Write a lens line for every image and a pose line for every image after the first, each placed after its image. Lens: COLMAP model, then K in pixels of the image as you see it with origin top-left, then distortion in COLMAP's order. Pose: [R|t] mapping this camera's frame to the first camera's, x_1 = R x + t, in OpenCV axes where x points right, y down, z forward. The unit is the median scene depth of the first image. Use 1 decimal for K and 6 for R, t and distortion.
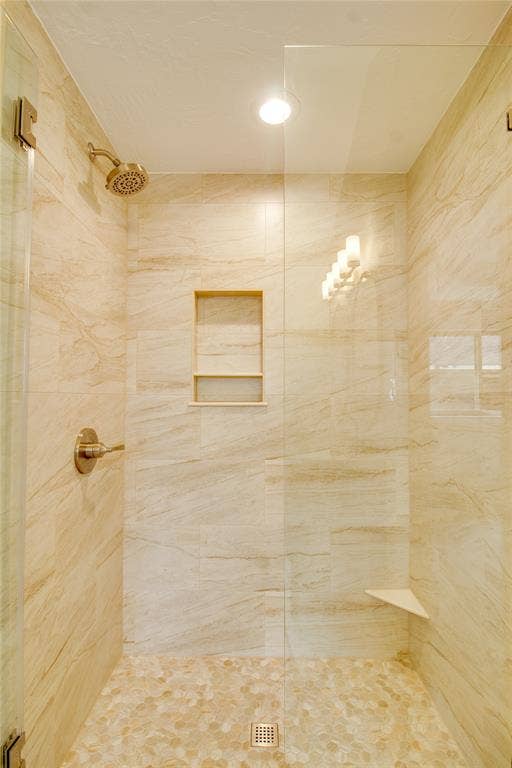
lens RADIAL K [[375.3, 0, 257.7], [0, 375.3, 385.3], [0, 0, 1]] dist [-0.012329, -0.004072]
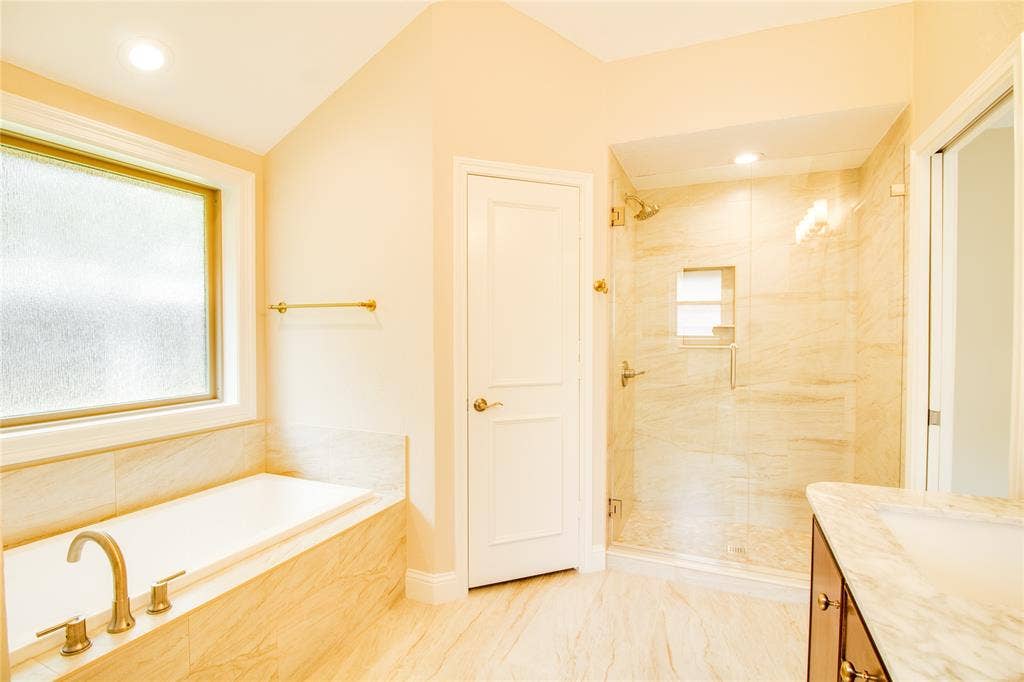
lens RADIAL K [[500.4, 0, 504.7], [0, 500.4, 341.0], [0, 0, 1]] dist [-0.012329, -0.004072]
pose [[0.920292, 0.005661, -0.391192, -0.049325], [0.015151, 0.998630, 0.050095, -0.080395], [0.390939, -0.052030, 0.918945, -1.061999]]
